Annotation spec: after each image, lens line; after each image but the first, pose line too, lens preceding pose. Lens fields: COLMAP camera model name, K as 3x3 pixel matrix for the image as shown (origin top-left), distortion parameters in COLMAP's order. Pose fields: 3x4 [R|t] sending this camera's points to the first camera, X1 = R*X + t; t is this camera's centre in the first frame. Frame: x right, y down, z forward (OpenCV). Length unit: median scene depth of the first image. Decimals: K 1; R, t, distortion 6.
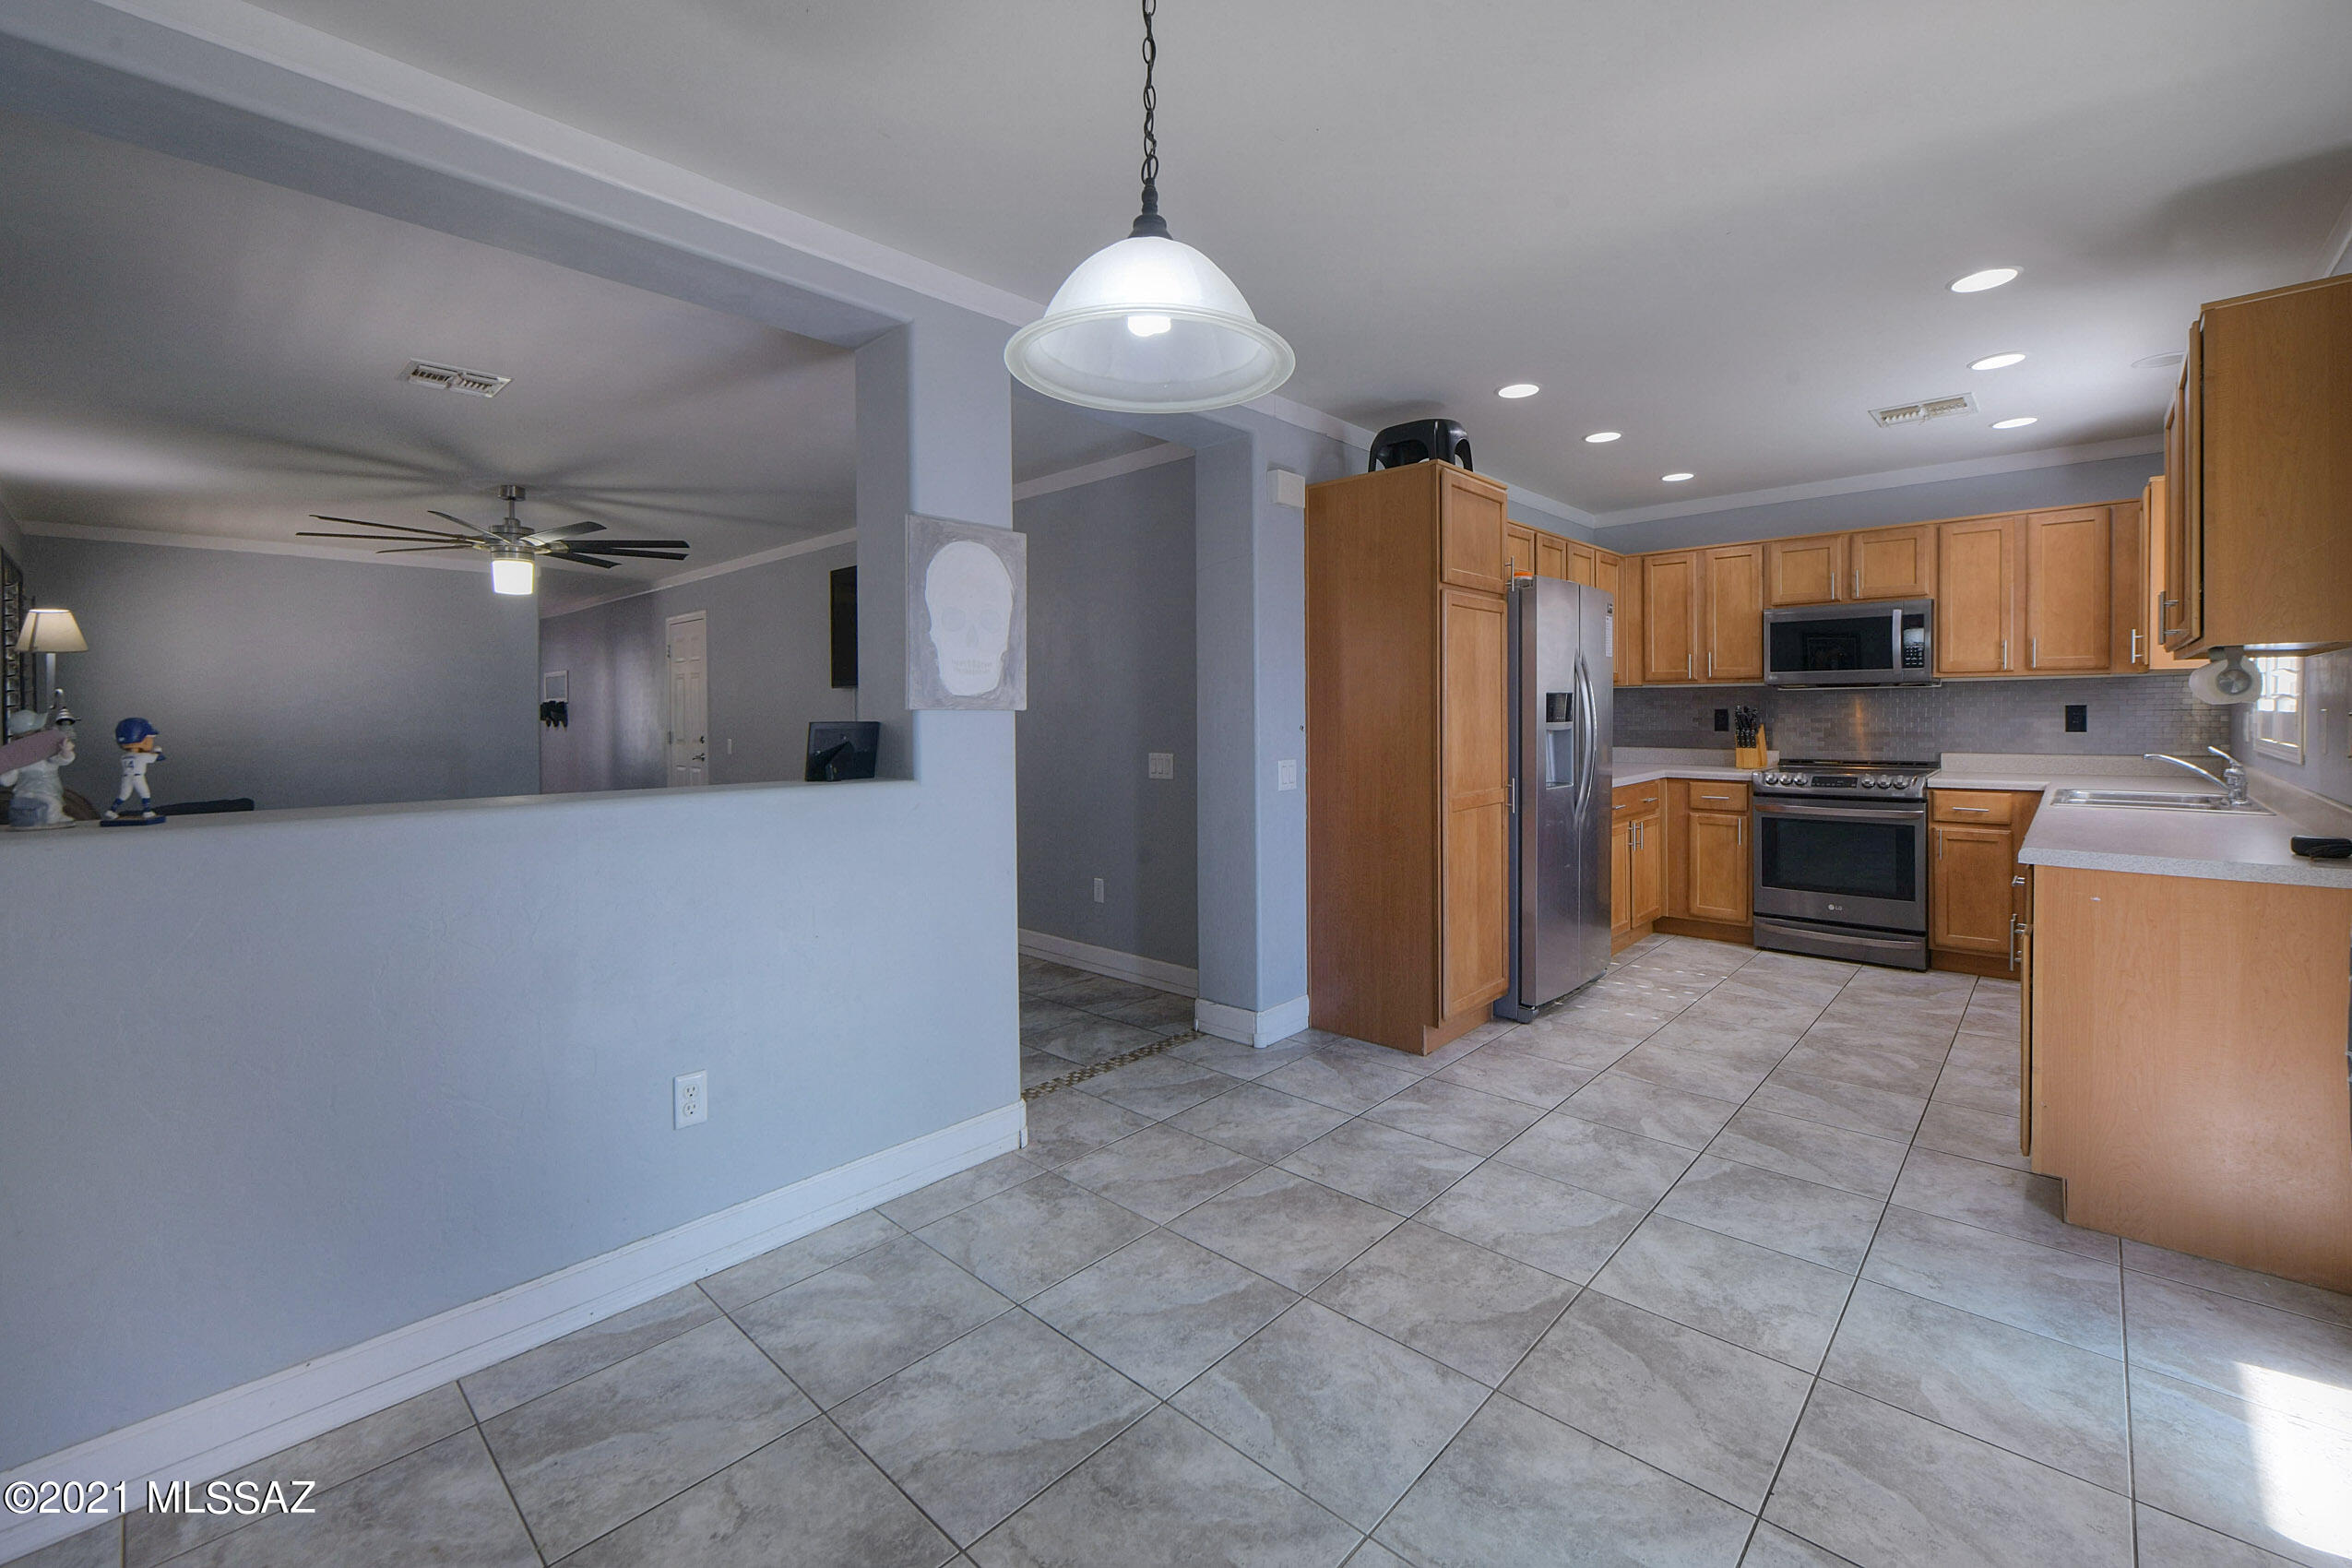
lens RADIAL K [[960.7, 0, 1201.9], [0, 960.7, 716.0], [0, 0, 1]] dist [-0.008558, 0.000125]
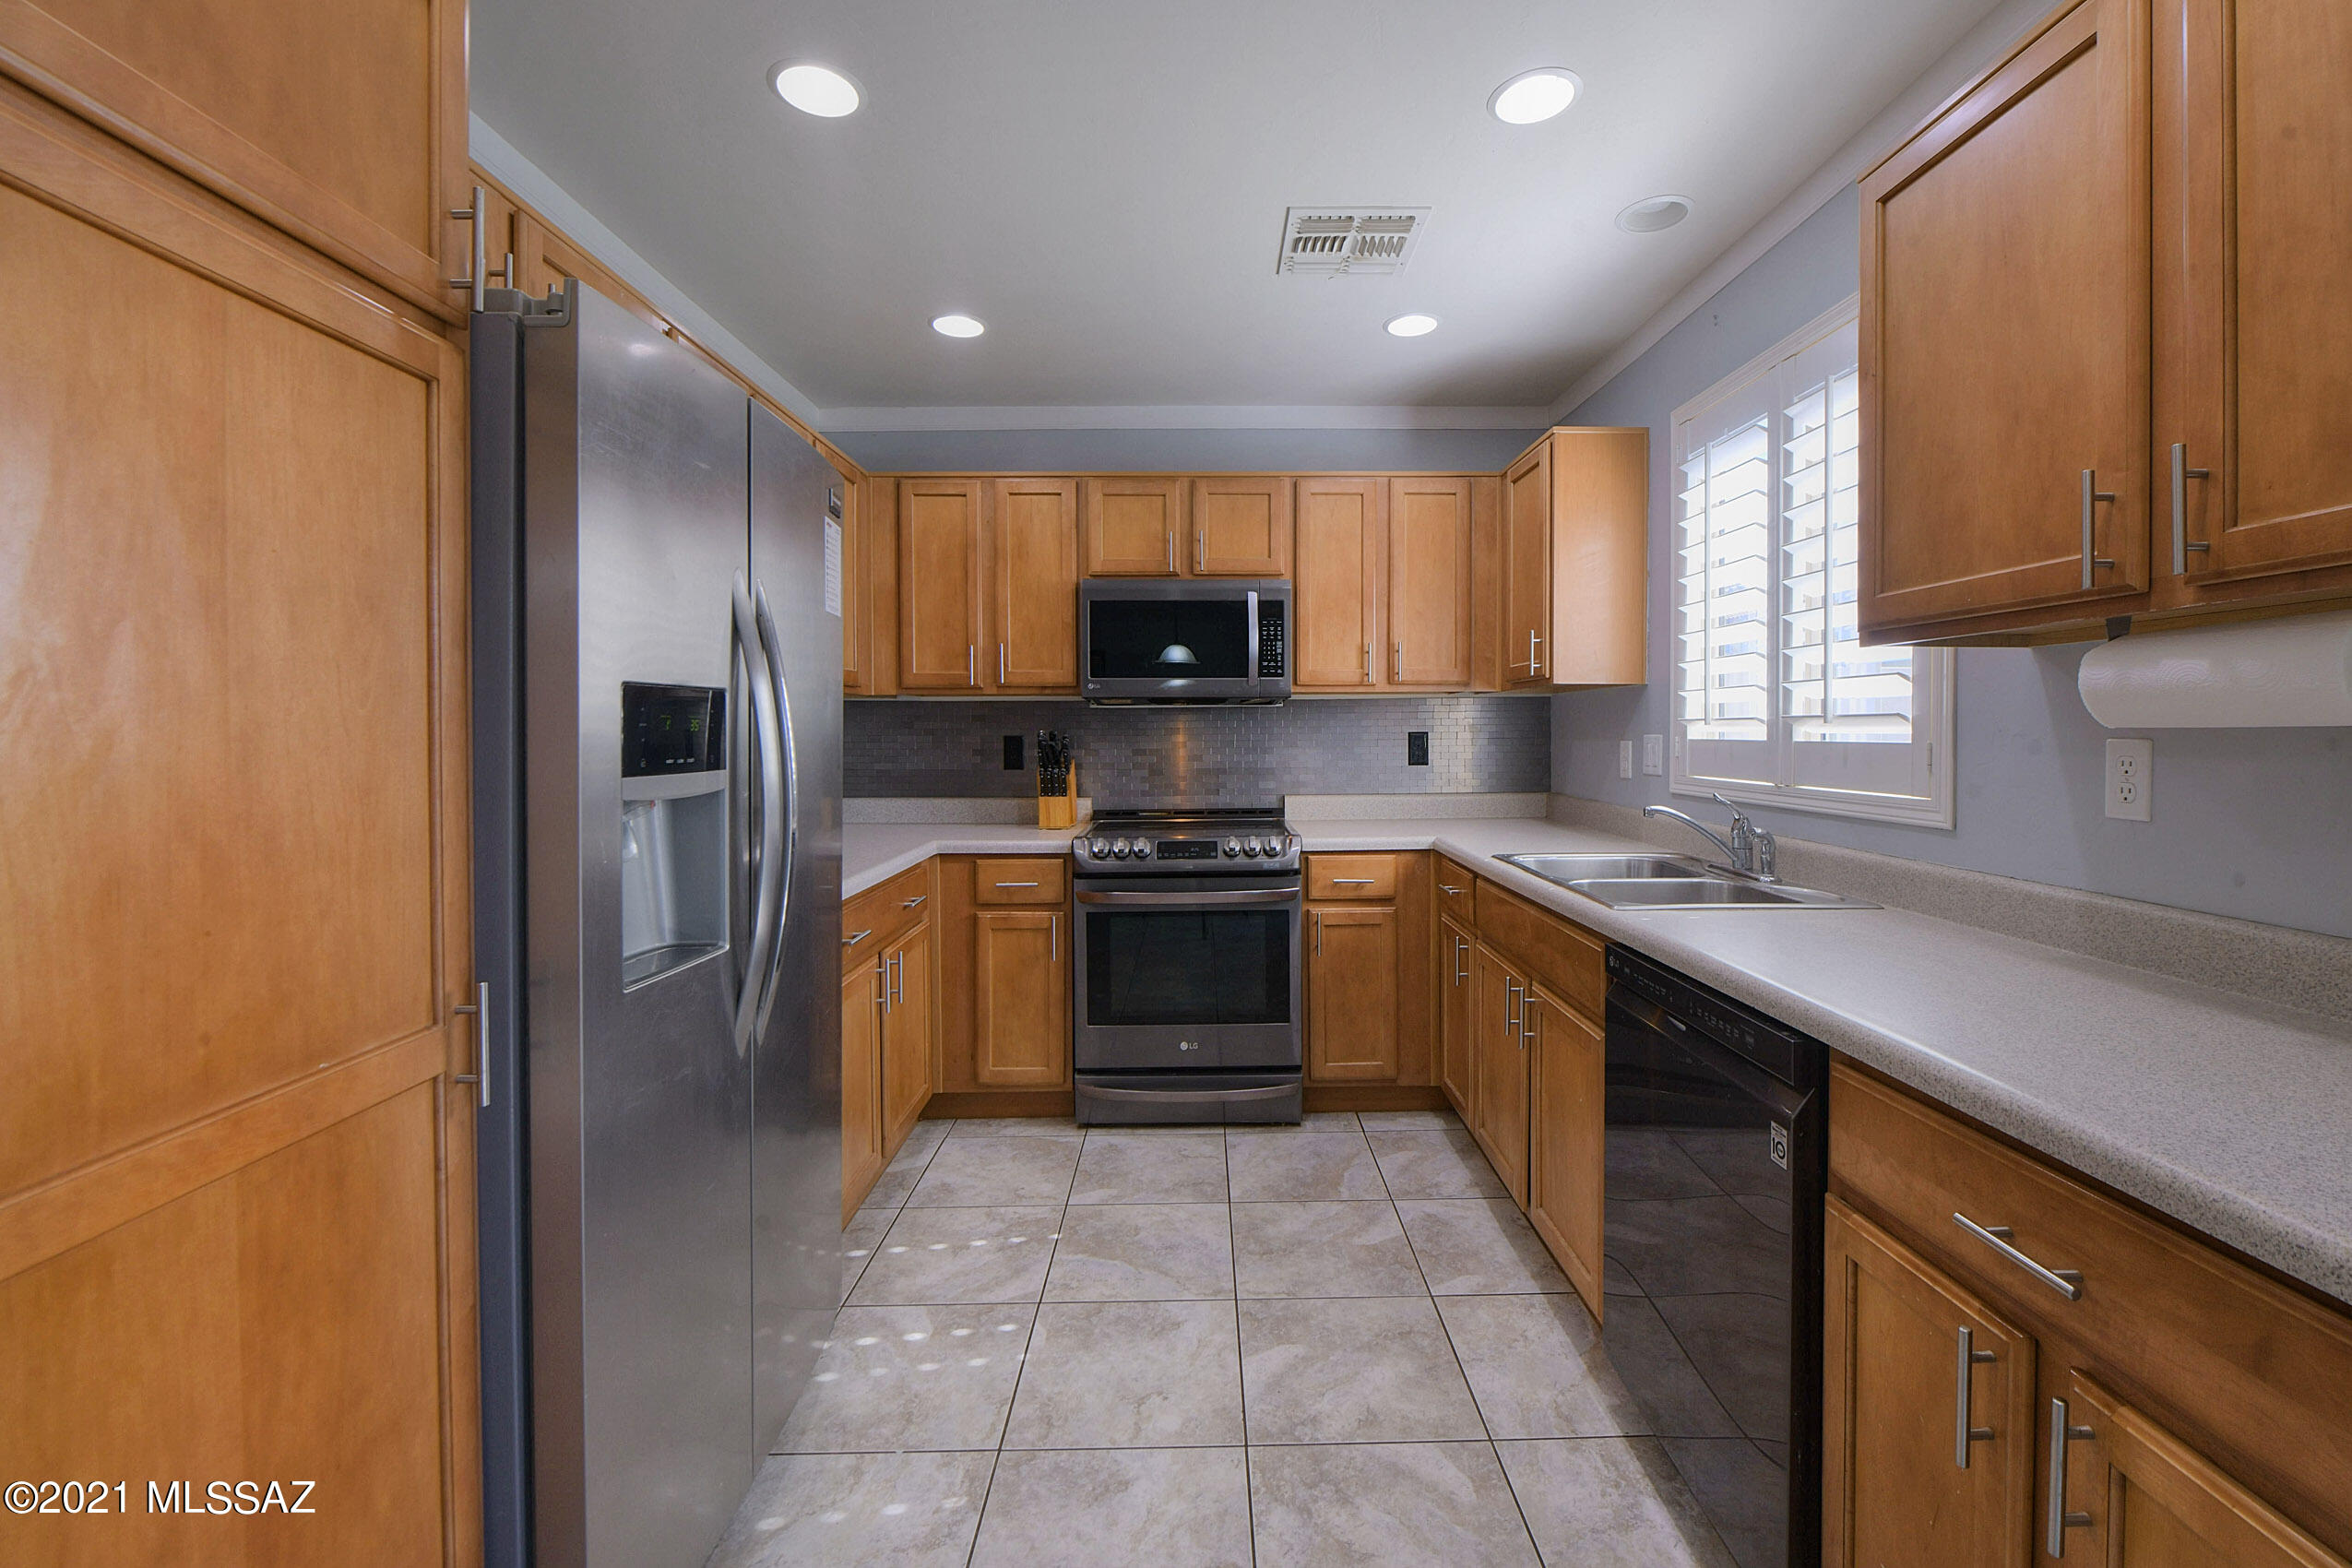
lens RADIAL K [[960.7, 0, 1205.7], [0, 960.7, 743.0], [0, 0, 1]] dist [-0.008558, 0.000125]
pose [[0.729811, -0.003804, 0.683639, 0.221040], [0.002961, 0.999993, 0.002404, -0.004020], [-0.683643, 0.000269, 0.729817, 0.500718]]
